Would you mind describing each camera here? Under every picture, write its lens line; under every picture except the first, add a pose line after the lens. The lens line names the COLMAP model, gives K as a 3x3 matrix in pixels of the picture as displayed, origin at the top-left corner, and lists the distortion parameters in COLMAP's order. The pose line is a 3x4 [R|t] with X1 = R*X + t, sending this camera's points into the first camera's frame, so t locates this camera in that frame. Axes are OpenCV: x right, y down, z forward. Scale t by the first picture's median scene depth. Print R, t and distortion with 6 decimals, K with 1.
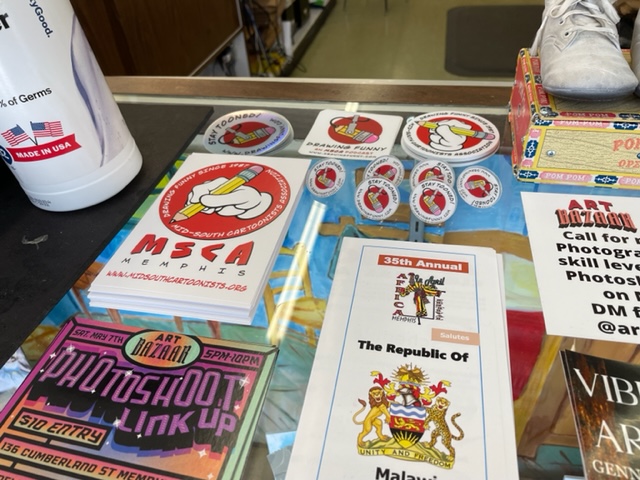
lens RADIAL K [[486.8, 0, 319.6], [0, 486.8, 239.2], [0, 0, 1]] dist [0.054605, -0.001252]
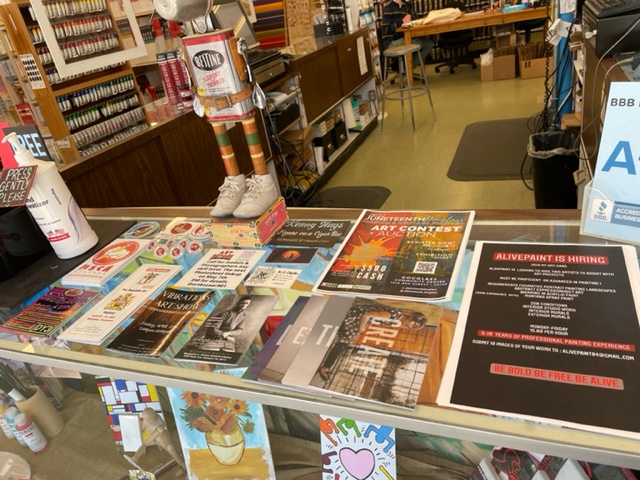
lens RADIAL K [[486.8, 0, 320.7], [0, 486.8, 239.2], [0, 0, 1]] dist [0.054605, -0.001252]
pose [[0.979216, -0.021700, -0.201658, 1.625688], [-0.017848, 0.981184, -0.192249, 0.382556], [0.202035, 0.191853, 0.960403, -1.597384]]
